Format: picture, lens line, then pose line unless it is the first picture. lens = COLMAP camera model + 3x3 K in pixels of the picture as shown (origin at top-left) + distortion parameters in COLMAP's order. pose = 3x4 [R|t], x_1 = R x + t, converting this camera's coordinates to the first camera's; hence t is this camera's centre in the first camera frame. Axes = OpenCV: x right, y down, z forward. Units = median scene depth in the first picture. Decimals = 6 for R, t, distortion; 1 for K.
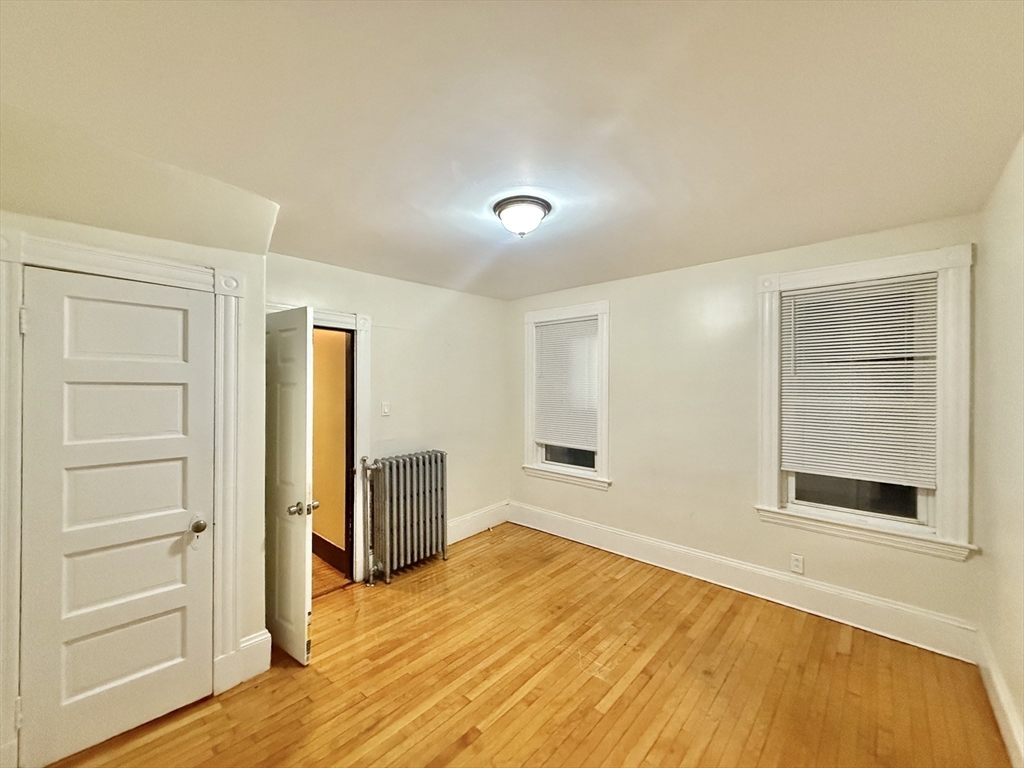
lens RADIAL K [[407.9, 0, 507.9], [0, 407.9, 384.0], [0, 0, 1]] dist [-0.001031, -0.000290]
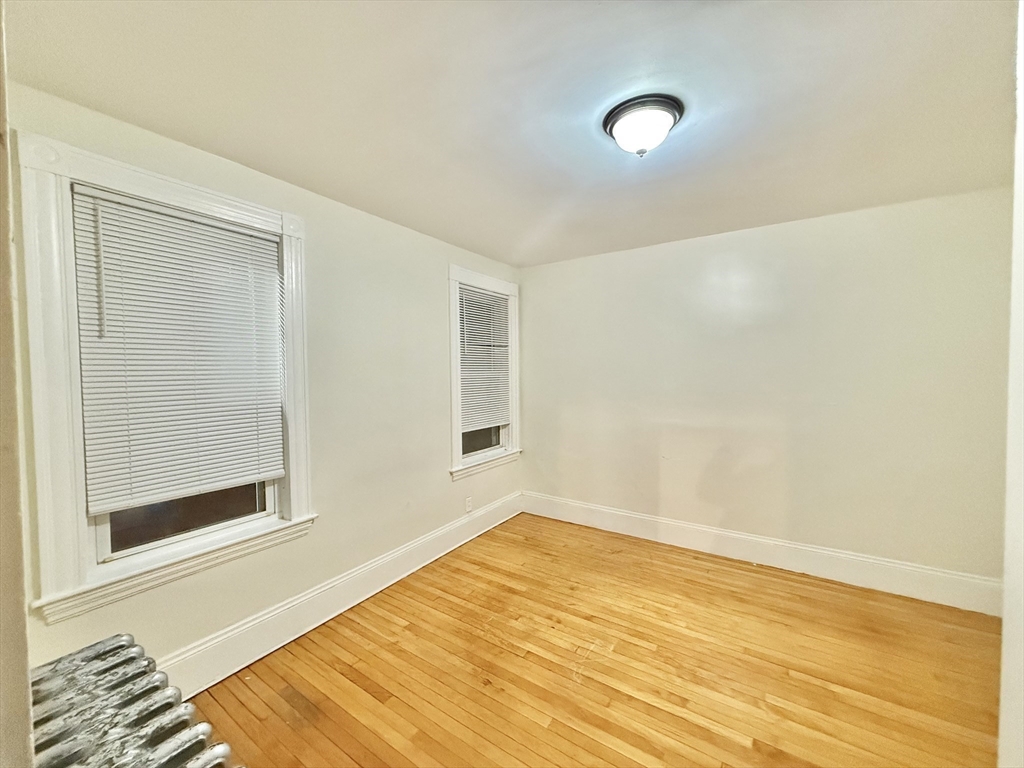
lens RADIAL K [[407.9, 0, 507.9], [0, 407.9, 384.0], [0, 0, 1]] dist [-0.001031, -0.000290]
pose [[-0.150644, -0.035430, 0.987953, -0.589833], [0.013318, 0.999194, 0.037864, 0.025911], [-0.988498, 0.018862, -0.150050, 1.164176]]
